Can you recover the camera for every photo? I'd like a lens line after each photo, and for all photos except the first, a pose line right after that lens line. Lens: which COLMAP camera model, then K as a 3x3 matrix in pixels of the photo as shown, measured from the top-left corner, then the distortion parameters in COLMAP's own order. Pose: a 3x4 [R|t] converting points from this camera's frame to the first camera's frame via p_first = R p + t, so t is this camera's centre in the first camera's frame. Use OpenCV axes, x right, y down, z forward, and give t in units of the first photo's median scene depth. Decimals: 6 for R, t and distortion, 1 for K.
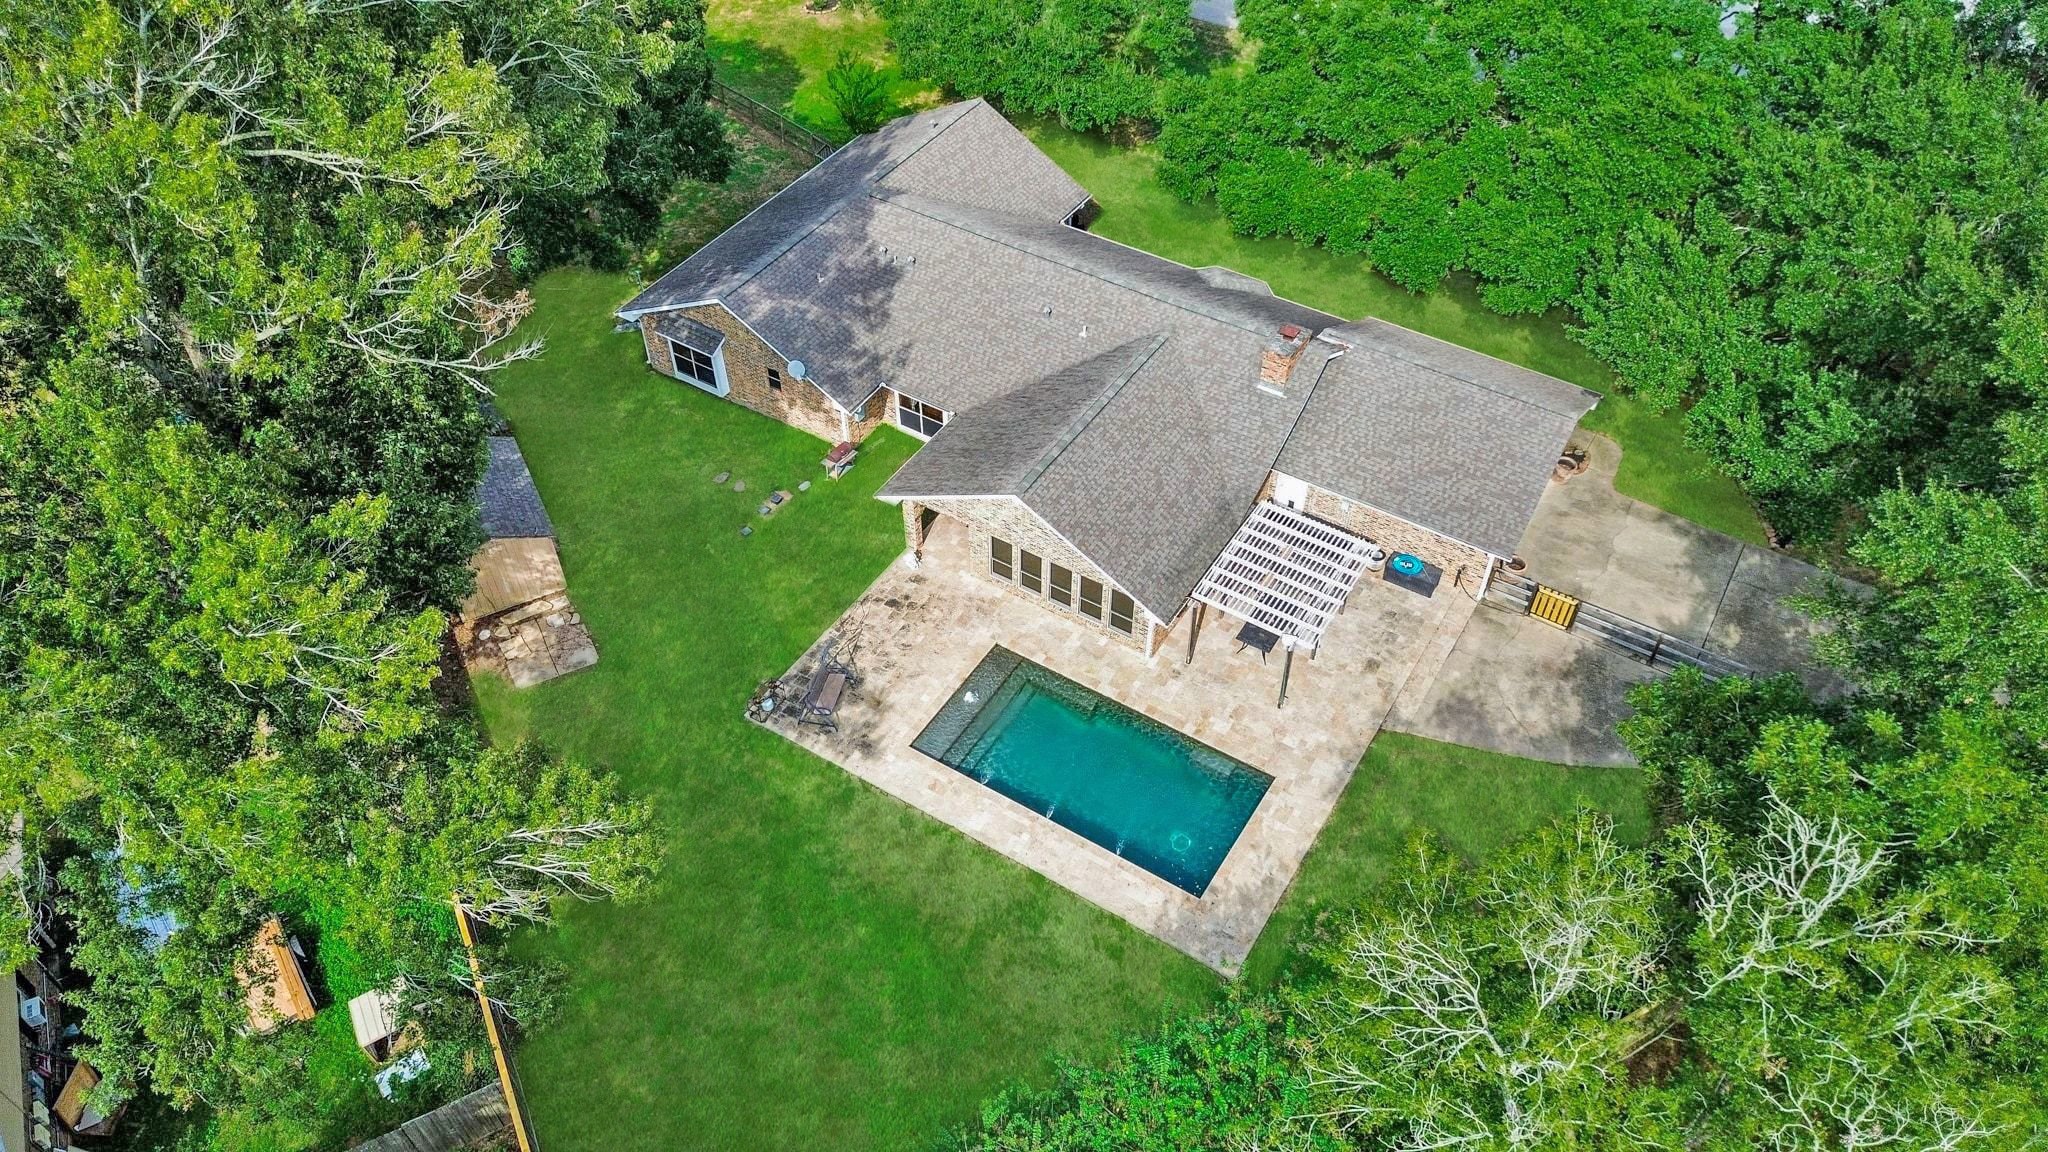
lens RADIAL K [[1438.0, 0, 1024.0], [0, 1438.0, 576.0], [0, 0, 1]] dist [0.059113, 0.000119]
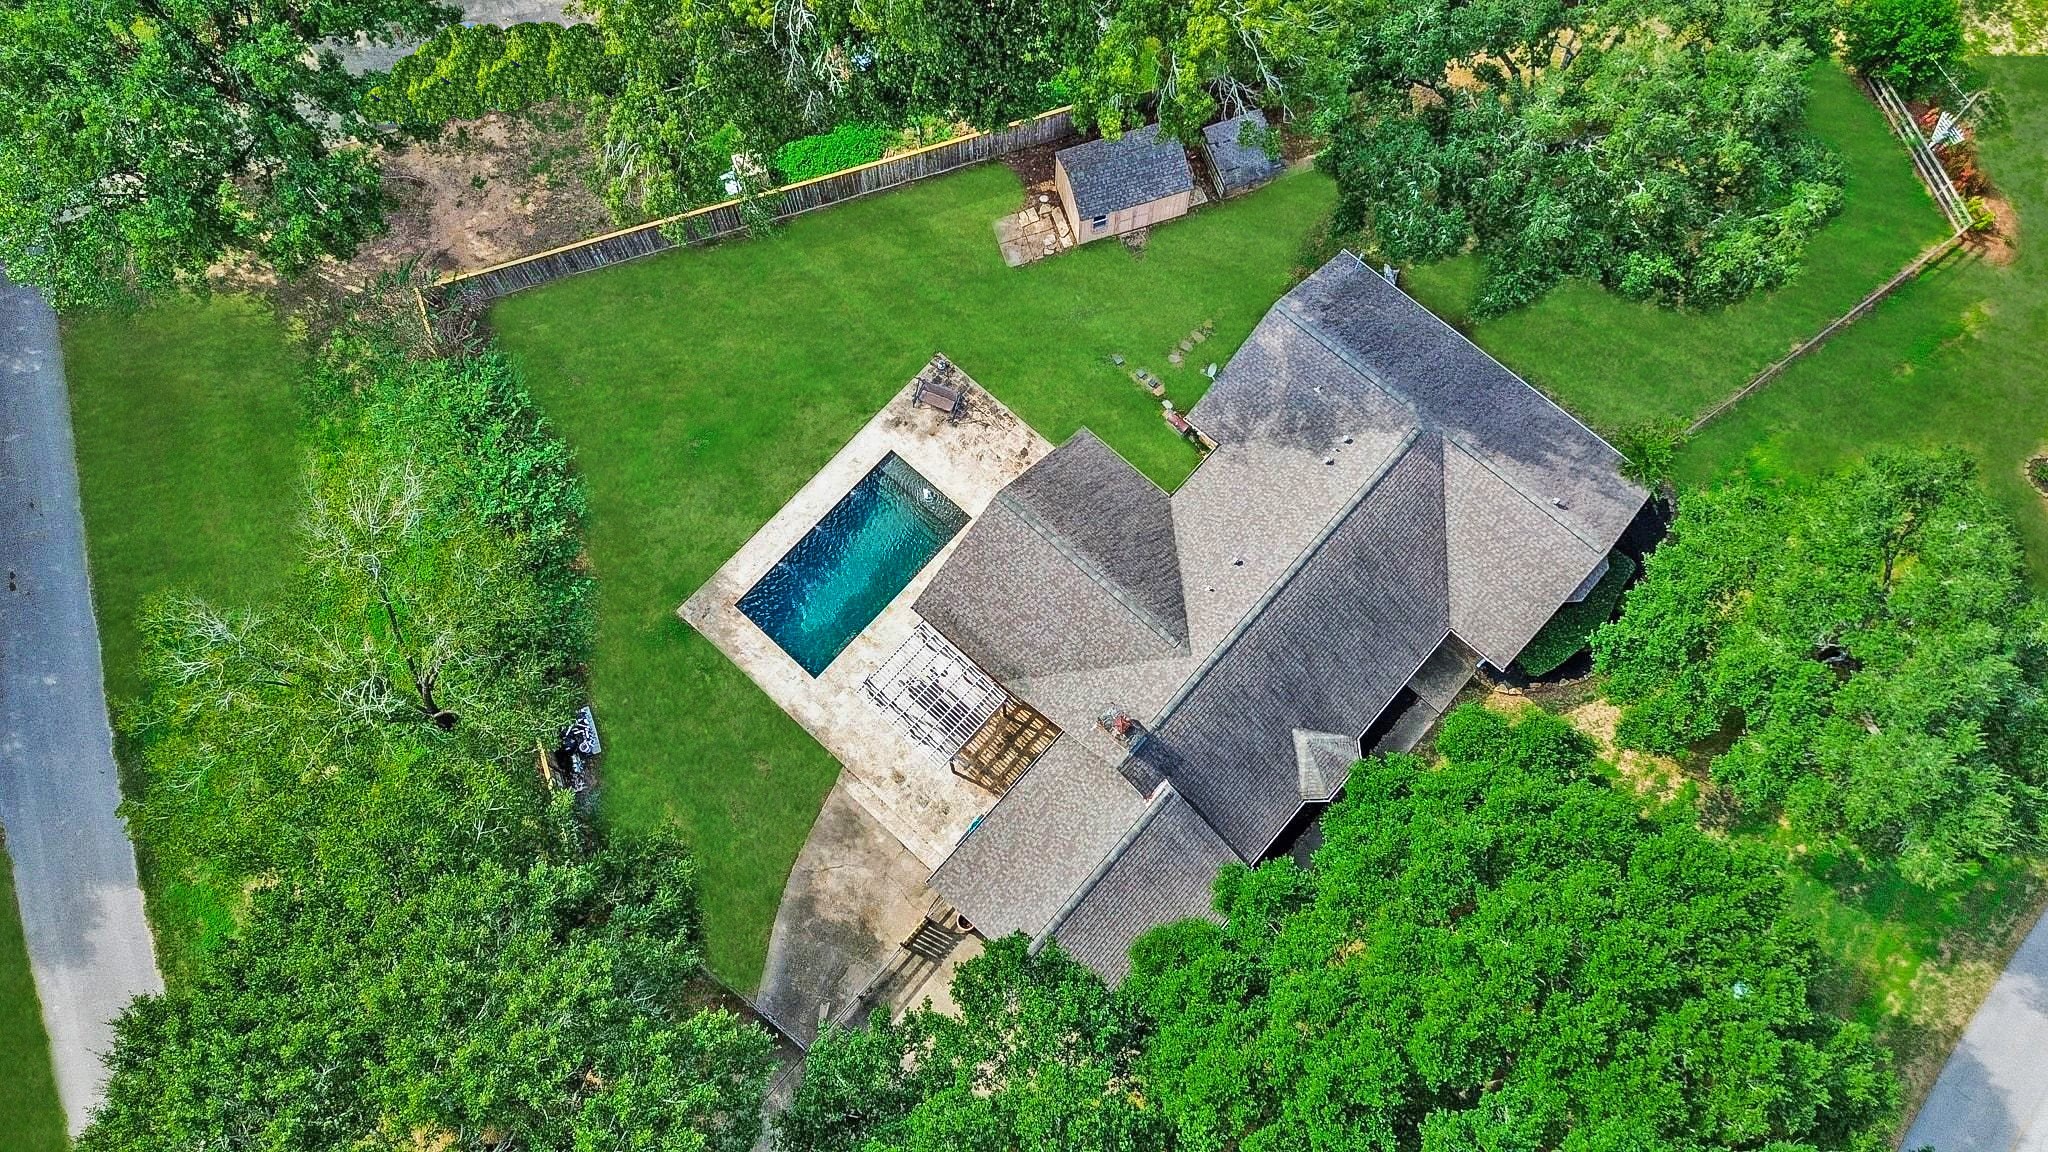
lens RADIAL K [[1438.0, 0, 1024.0], [0, 1438.0, 576.0], [0, 0, 1]] dist [0.059113, 0.000119]
pose [[-0.171182, 0.940466, -0.293631, 0.447779], [-0.704943, 0.091291, 0.703364, -0.993691], [0.688296, 0.327397, 0.647348, 0.166320]]
